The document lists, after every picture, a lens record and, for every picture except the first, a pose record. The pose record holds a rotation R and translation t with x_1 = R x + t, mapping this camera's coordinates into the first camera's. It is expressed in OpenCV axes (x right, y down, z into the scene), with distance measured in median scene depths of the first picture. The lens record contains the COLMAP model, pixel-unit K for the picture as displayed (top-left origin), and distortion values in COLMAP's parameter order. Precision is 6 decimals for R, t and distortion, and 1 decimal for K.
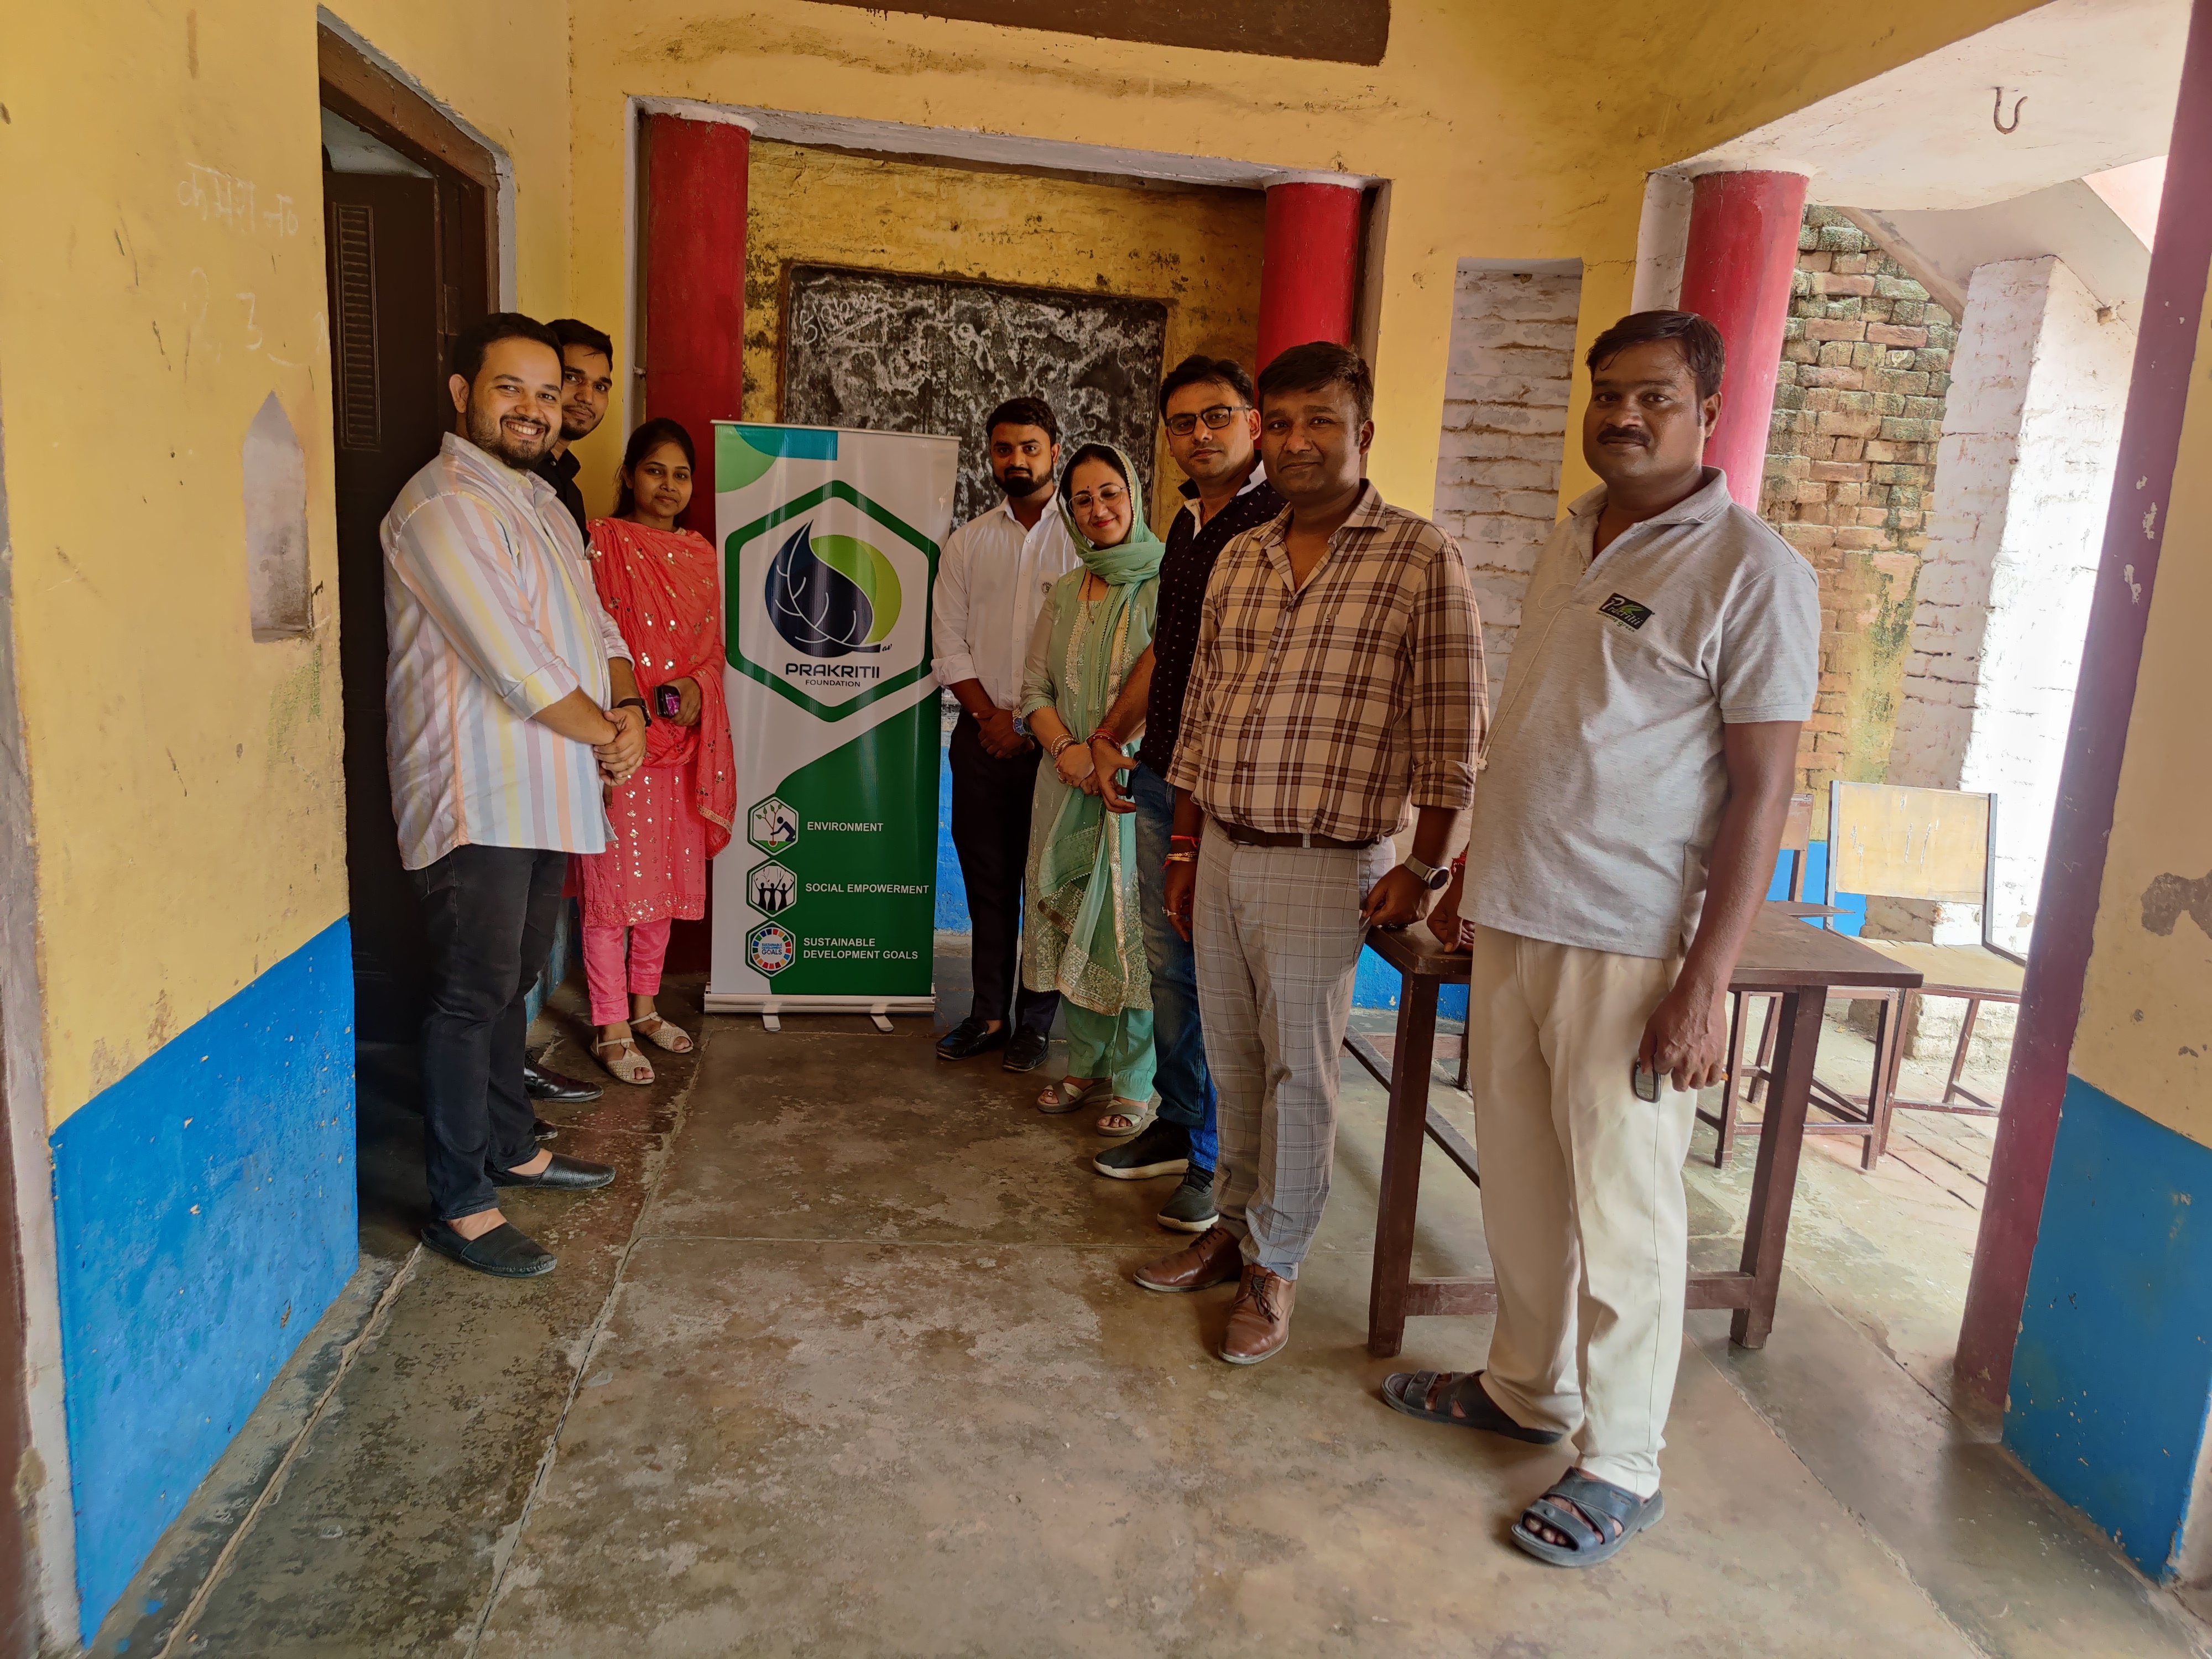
lens RADIAL K [[1792.4, 0, 1100.2], [0, 1792.4, 789.7], [0, 0, 1]] dist [-0.008530, -0.002471]
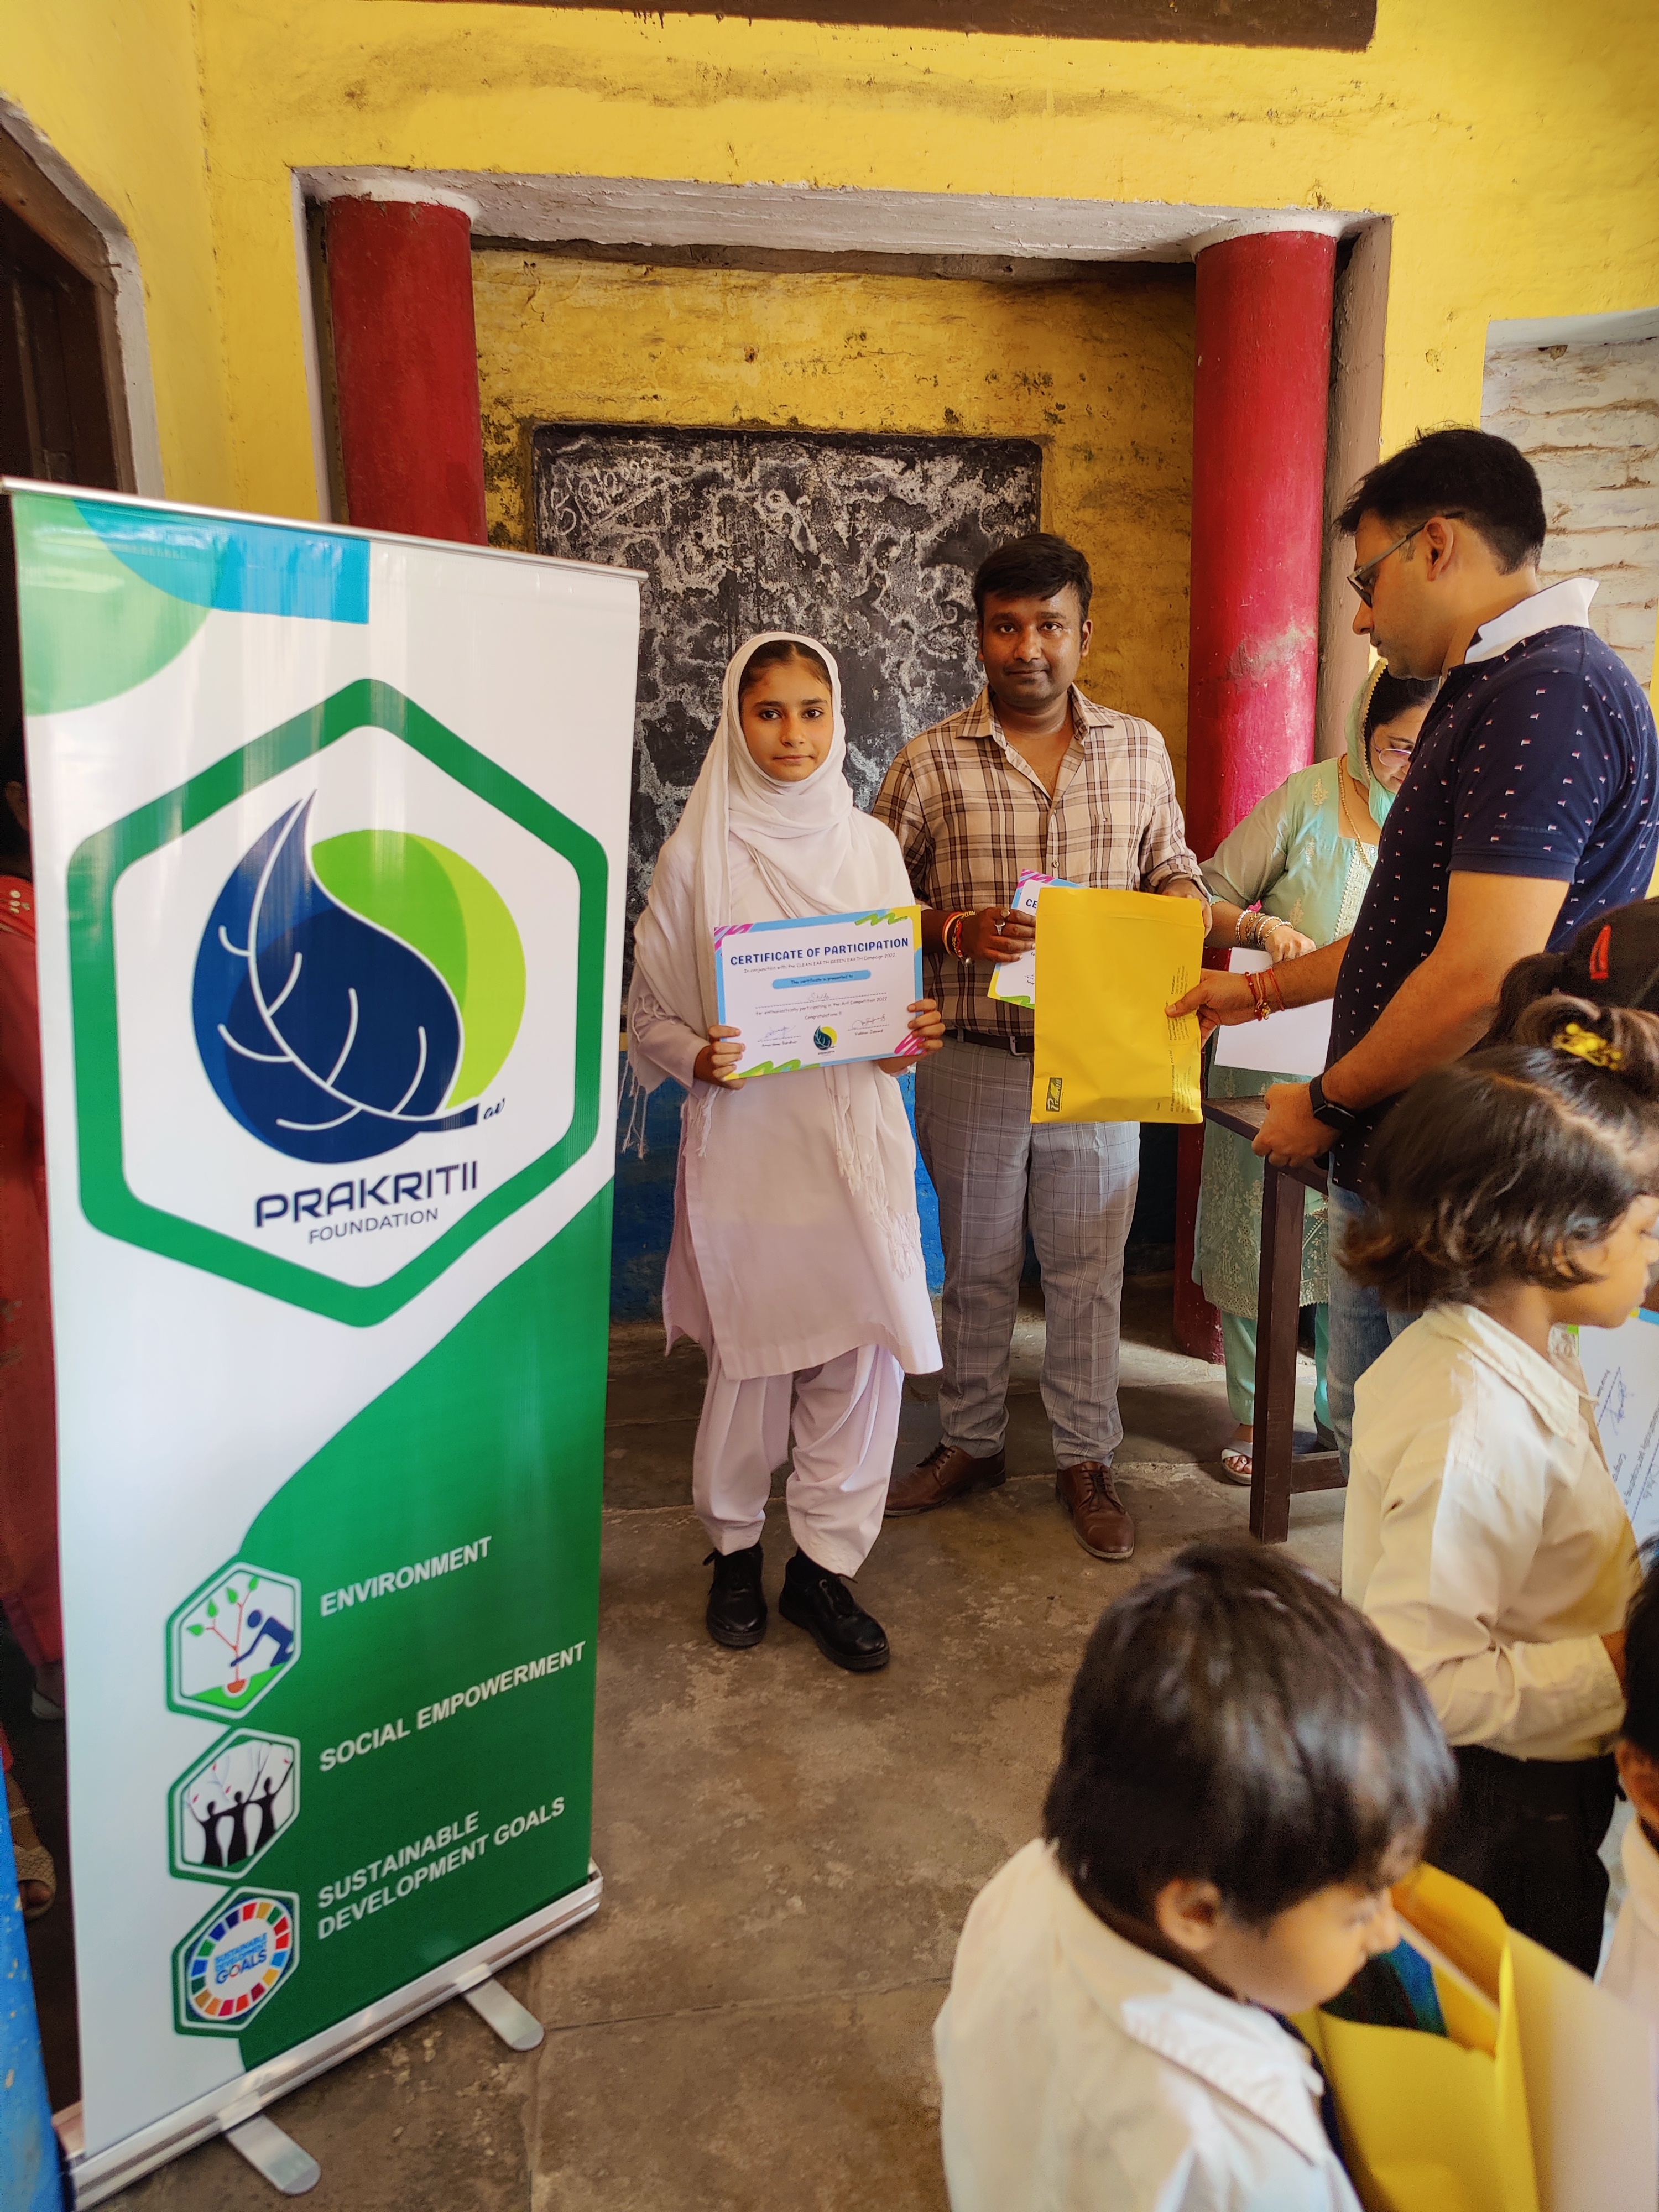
lens RADIAL K [[1649.9, 0, 816.8], [0, 1649.9, 1092.1], [0, 0, 1]] dist [0.007906, 0.012751]
pose [[0.993848, -0.097837, 0.051907, -0.118013], [0.095427, 0.994324, 0.047052, -0.043128], [-0.056216, -0.041809, 0.997543, 0.307373]]
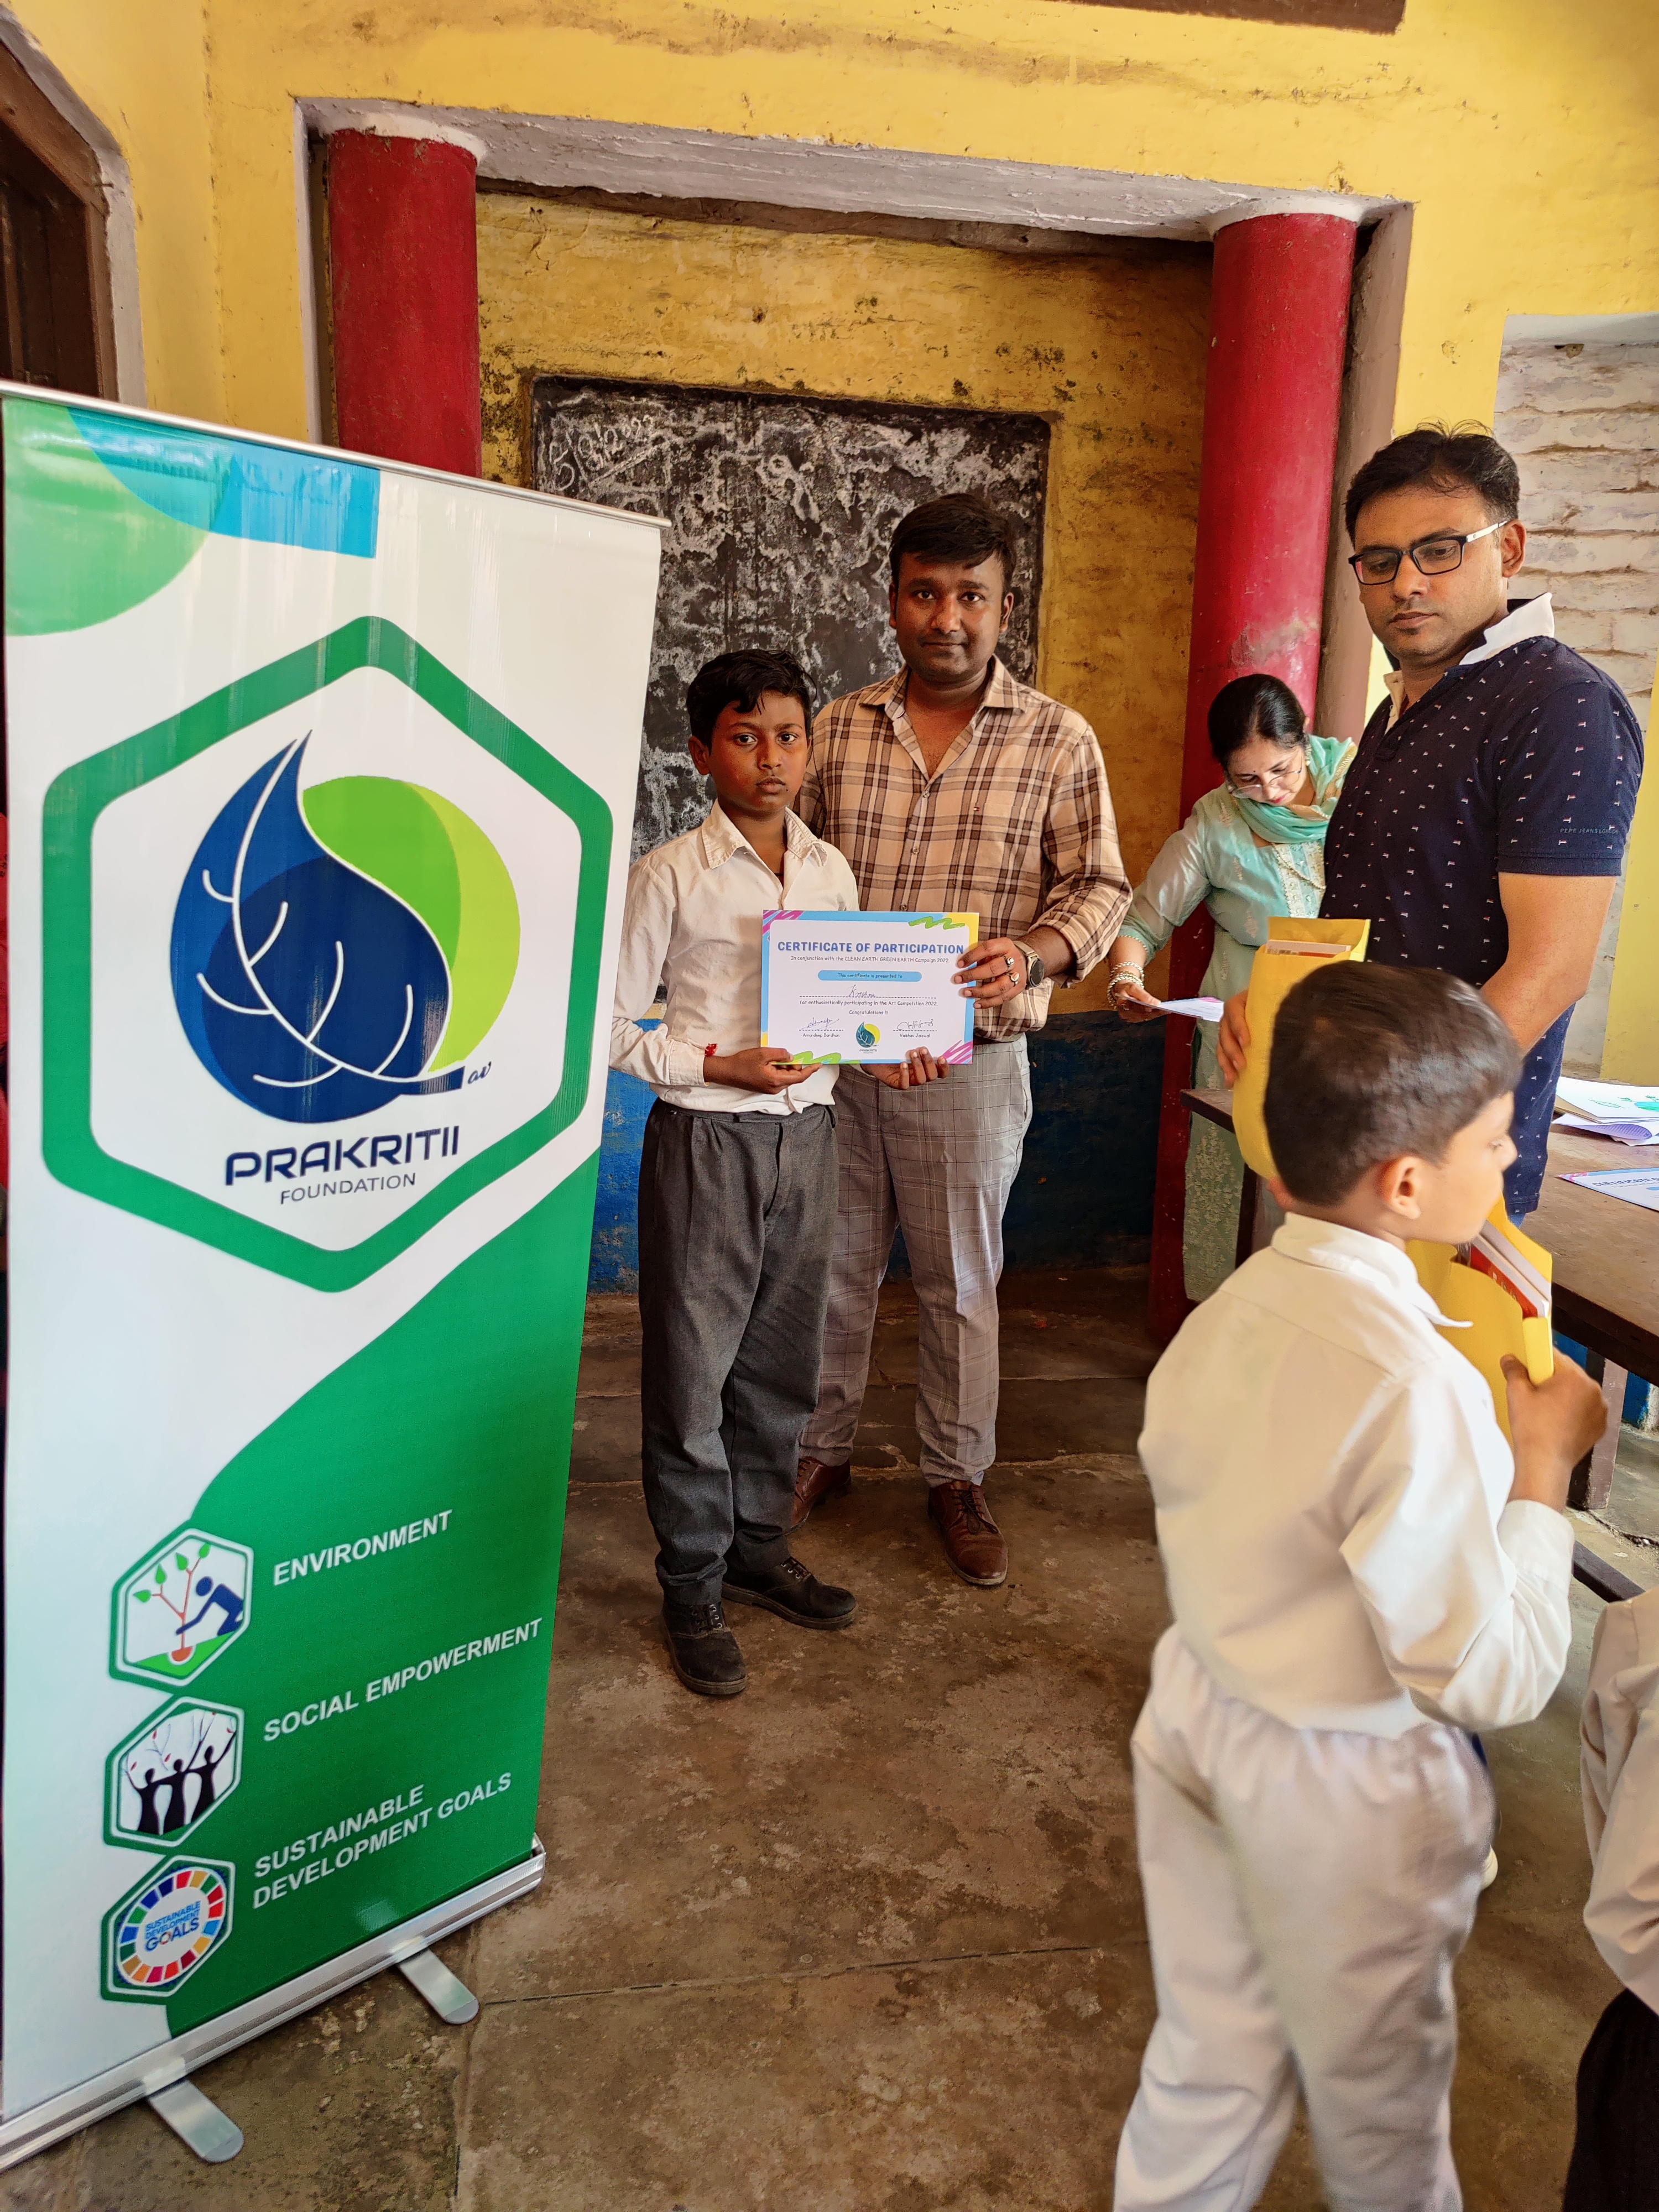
lens RADIAL K [[1645.3, 0, 829.5], [0, 1645.3, 1106.0], [0, 0, 1]] dist [-0.000469, 0.008425]
pose [[0.995788, -0.059715, 0.069567, -0.116963], [0.054881, 0.996076, 0.069437, -0.041870], [-0.073441, -0.065326, 0.995158, 0.315913]]
